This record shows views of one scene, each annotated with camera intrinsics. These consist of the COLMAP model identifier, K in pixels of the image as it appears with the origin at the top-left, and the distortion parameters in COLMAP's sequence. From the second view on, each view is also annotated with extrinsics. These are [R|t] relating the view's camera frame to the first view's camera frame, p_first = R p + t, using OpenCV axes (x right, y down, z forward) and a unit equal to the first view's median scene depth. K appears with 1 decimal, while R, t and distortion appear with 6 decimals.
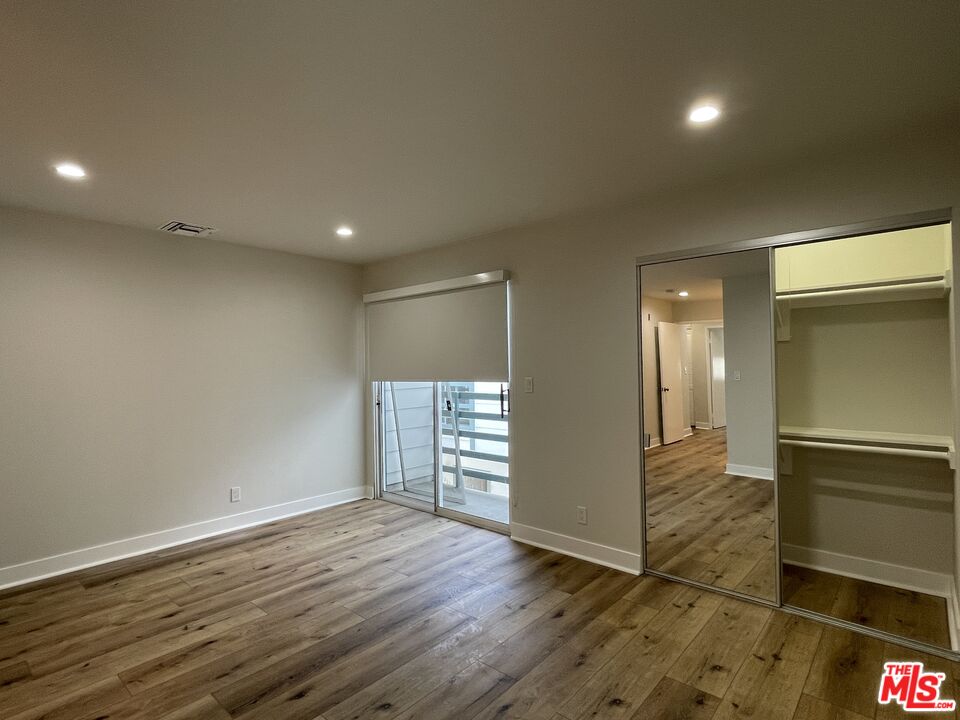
lens RADIAL K [[501.7, 0, 480.0], [0, 501.7, 360.0], [0, 0, 1]] dist [-0.002440, -0.000668]
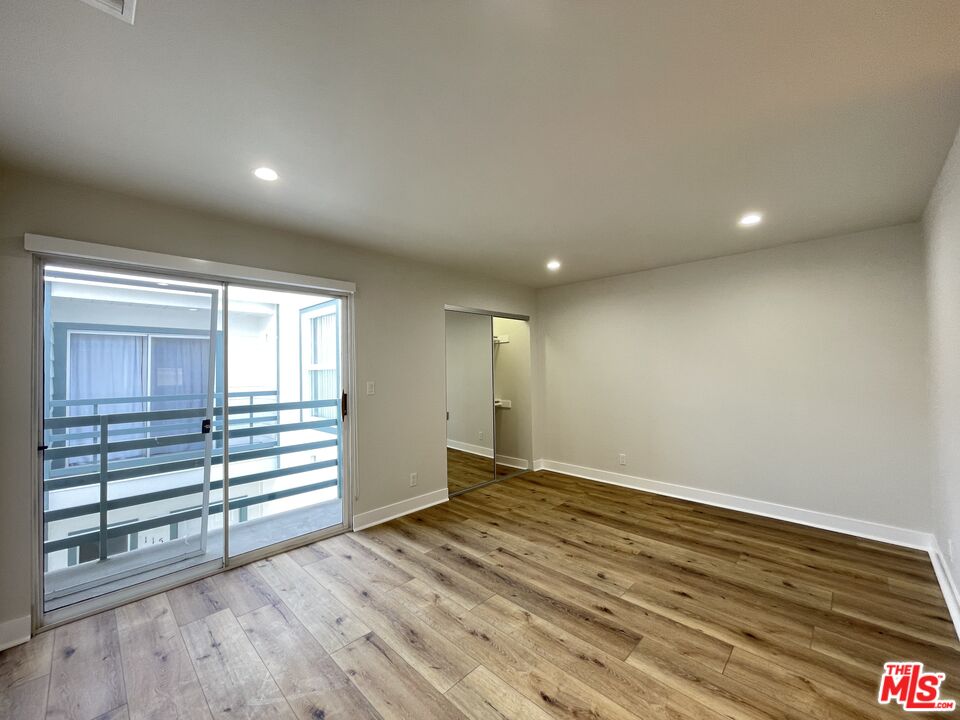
lens RADIAL K [[386.1, 0, 480.0], [0, 386.1, 360.0], [0, 0, 1]] dist [0.001190, 0.000196]
pose [[0.052920, 0.030869, 0.998122, -0.962007], [0.007021, 0.999486, -0.031283, 0.017821], [-0.998574, 0.008663, 0.052676, 0.855763]]
